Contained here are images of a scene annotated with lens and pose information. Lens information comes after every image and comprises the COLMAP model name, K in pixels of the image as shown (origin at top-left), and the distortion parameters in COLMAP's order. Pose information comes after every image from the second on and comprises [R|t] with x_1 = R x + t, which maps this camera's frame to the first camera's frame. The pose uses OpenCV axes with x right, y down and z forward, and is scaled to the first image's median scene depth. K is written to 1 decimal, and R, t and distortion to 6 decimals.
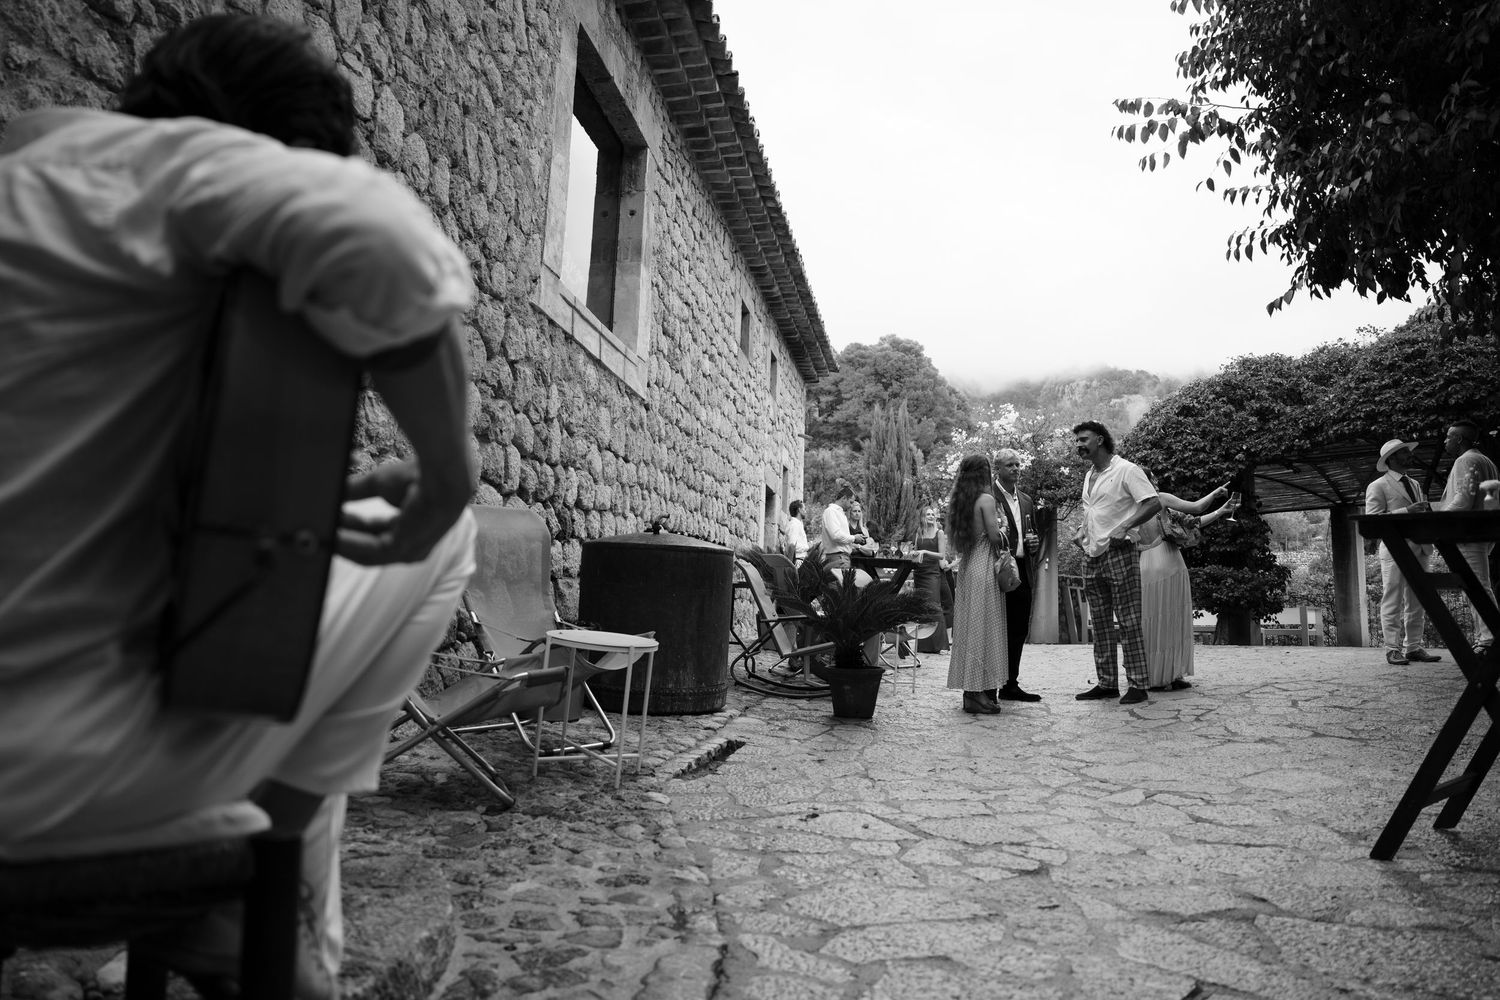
lens RADIAL K [[954.4, 0, 750.0], [0, 954.4, 500.0], [0, 0, 1]] dist [-0.121265, -0.000212]
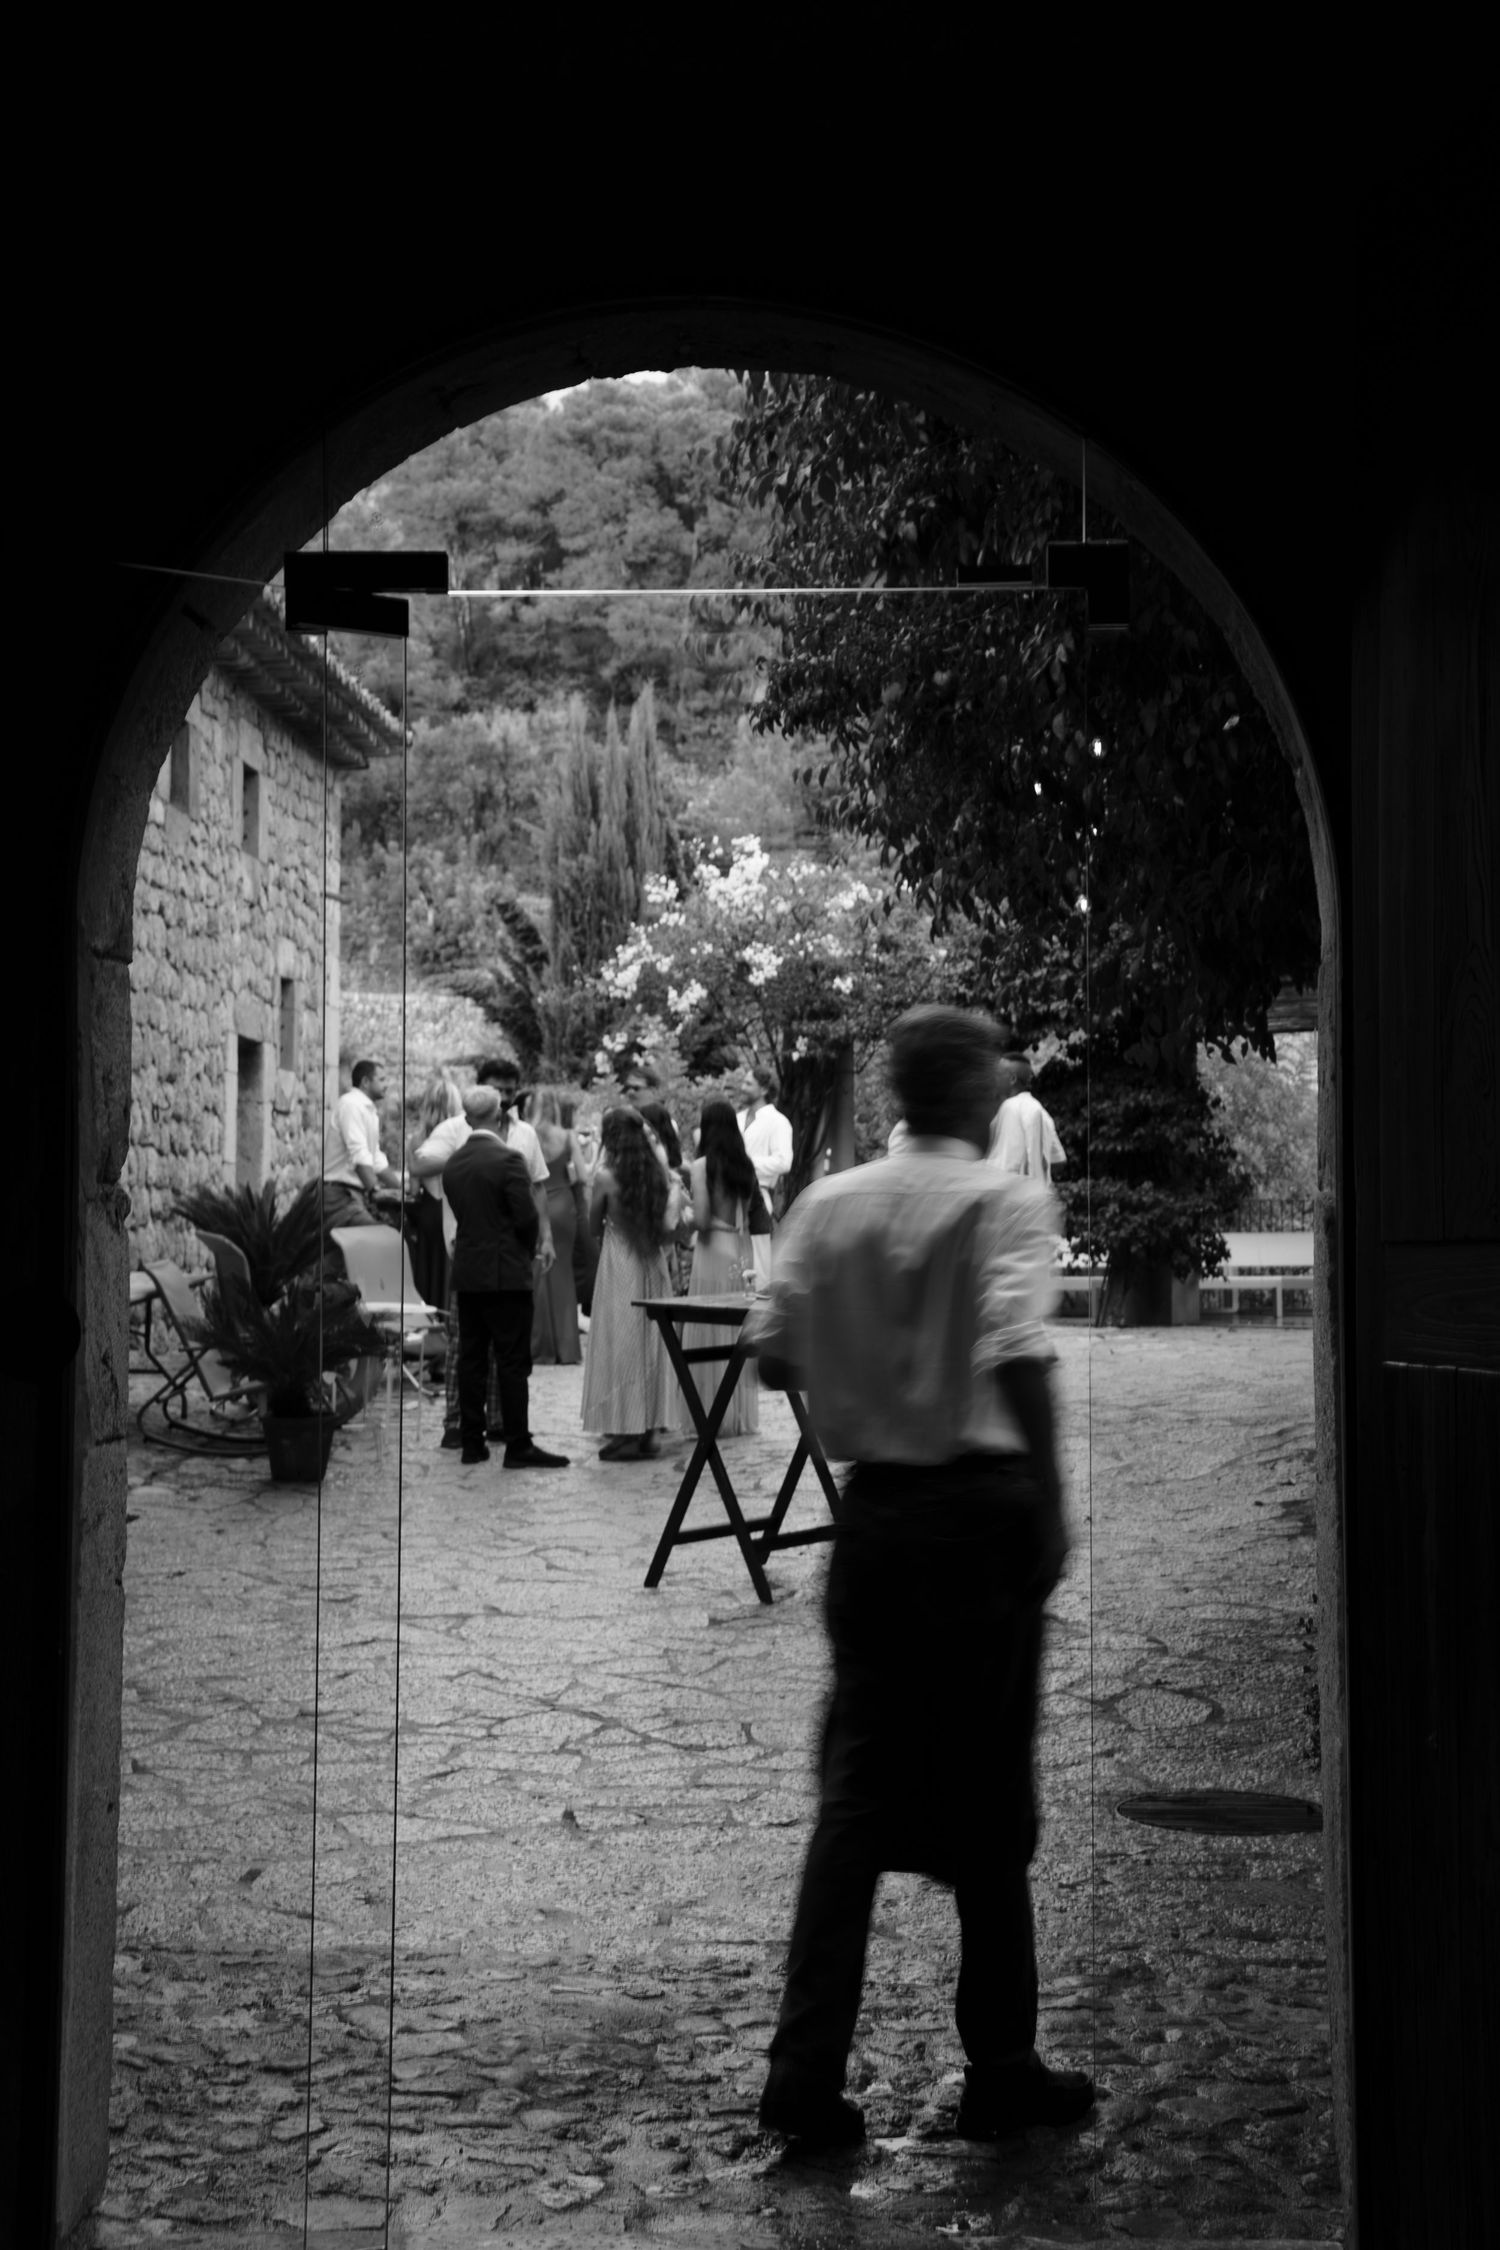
lens RADIAL K [[2811.1, 0, 750.0], [0, 2811.1, 1125.0], [0, 0, 1]] dist [0.132016, -0.001651]
pose [[0.987629, -0.022377, 0.155204, 0.046610], [0.006606, 0.994824, 0.101394, -0.108141], [-0.156669, -0.099114, 0.982665, -0.482818]]
